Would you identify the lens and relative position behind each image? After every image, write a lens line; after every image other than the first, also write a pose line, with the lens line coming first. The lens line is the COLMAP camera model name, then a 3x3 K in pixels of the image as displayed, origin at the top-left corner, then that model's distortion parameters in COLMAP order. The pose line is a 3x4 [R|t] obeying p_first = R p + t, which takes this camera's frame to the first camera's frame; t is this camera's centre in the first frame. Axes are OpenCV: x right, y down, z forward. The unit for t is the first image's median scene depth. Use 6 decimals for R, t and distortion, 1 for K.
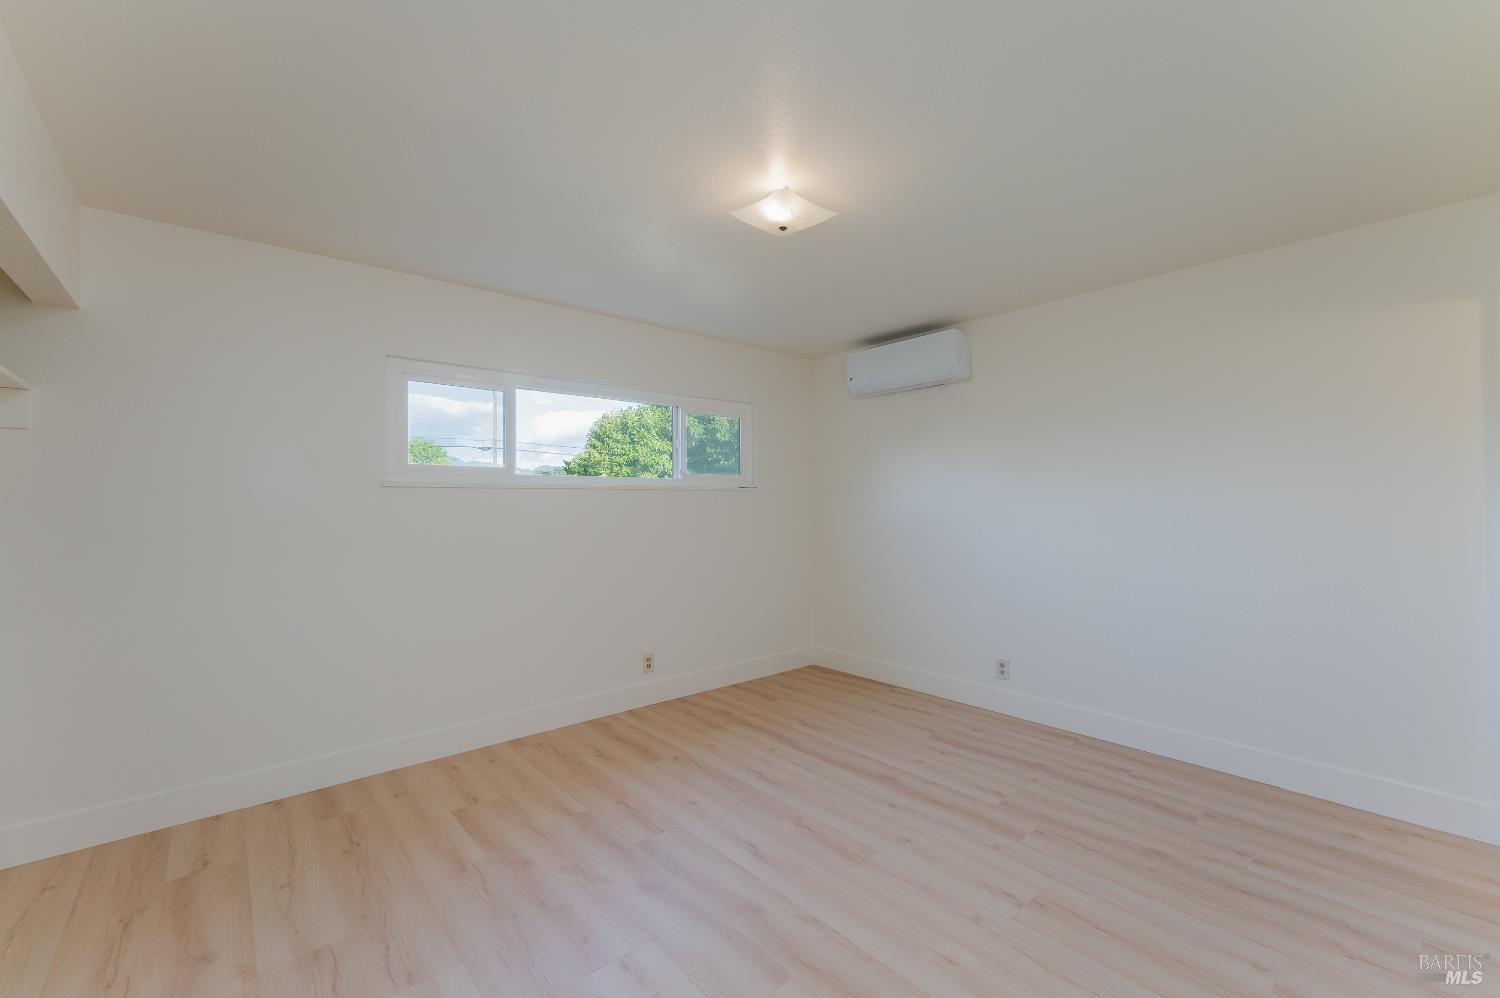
lens RADIAL K [[614.2, 0, 749.8], [0, 614.2, 491.3], [0, 0, 1]] dist [-0.000335, -0.000158]
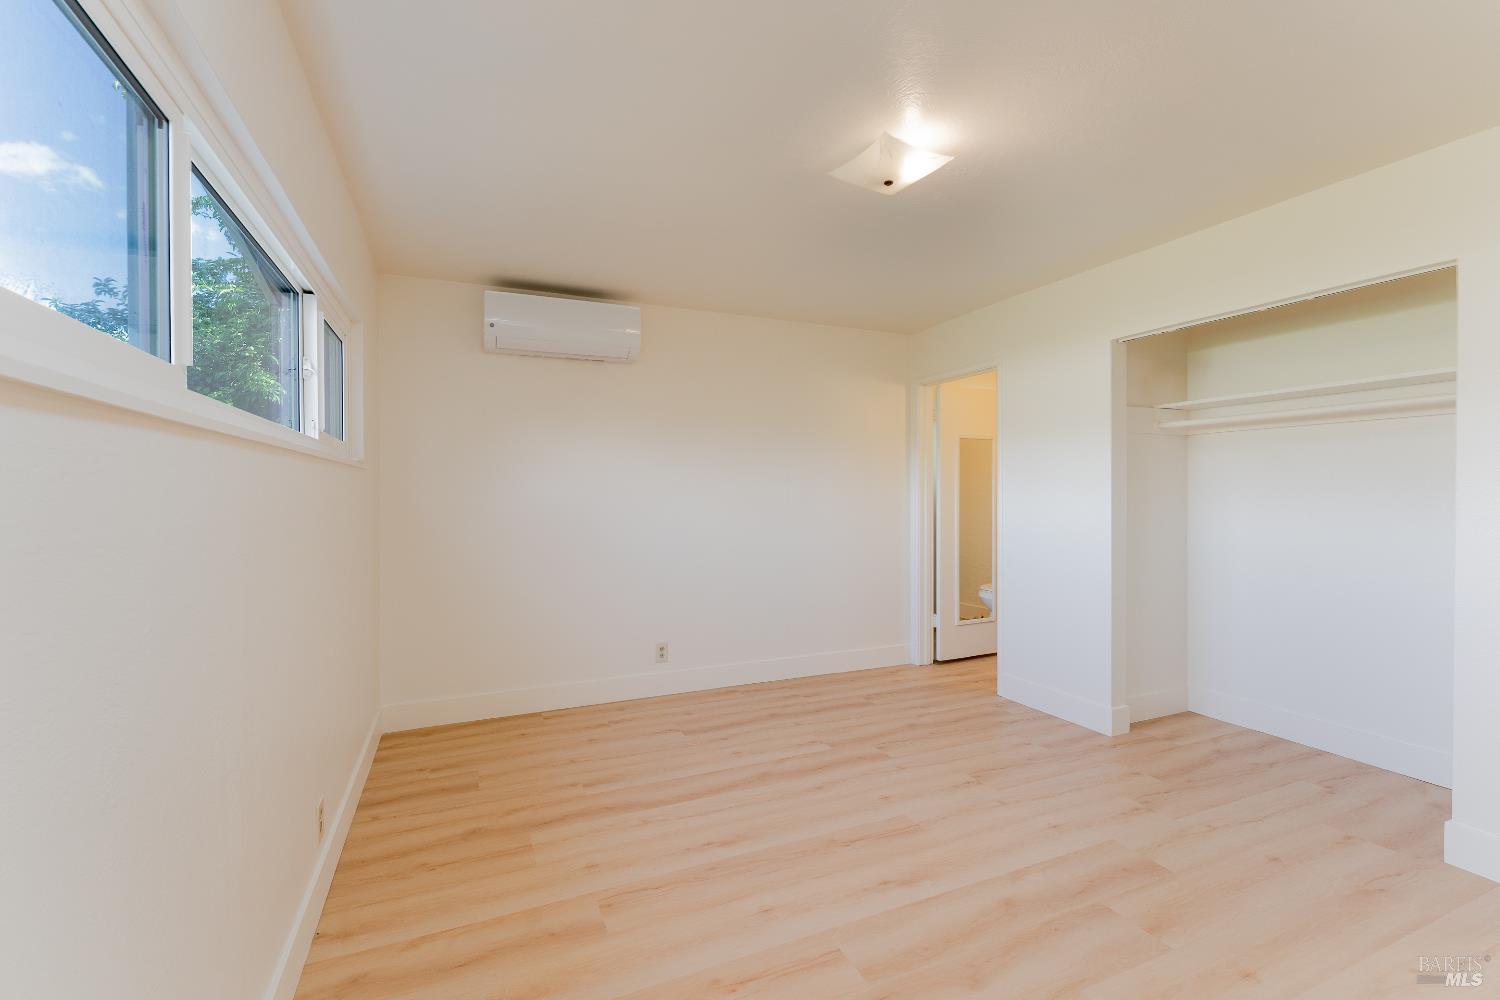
lens RADIAL K [[614.2, 0, 749.8], [0, 614.2, 492.3], [0, 0, 1]] dist [-0.000335, -0.000158]
pose [[0.318782, 0.001692, 0.947827, -0.594827], [-0.016321, 0.999860, 0.003705, 0.017690], [-0.947688, -0.016650, 0.318765, 0.618483]]
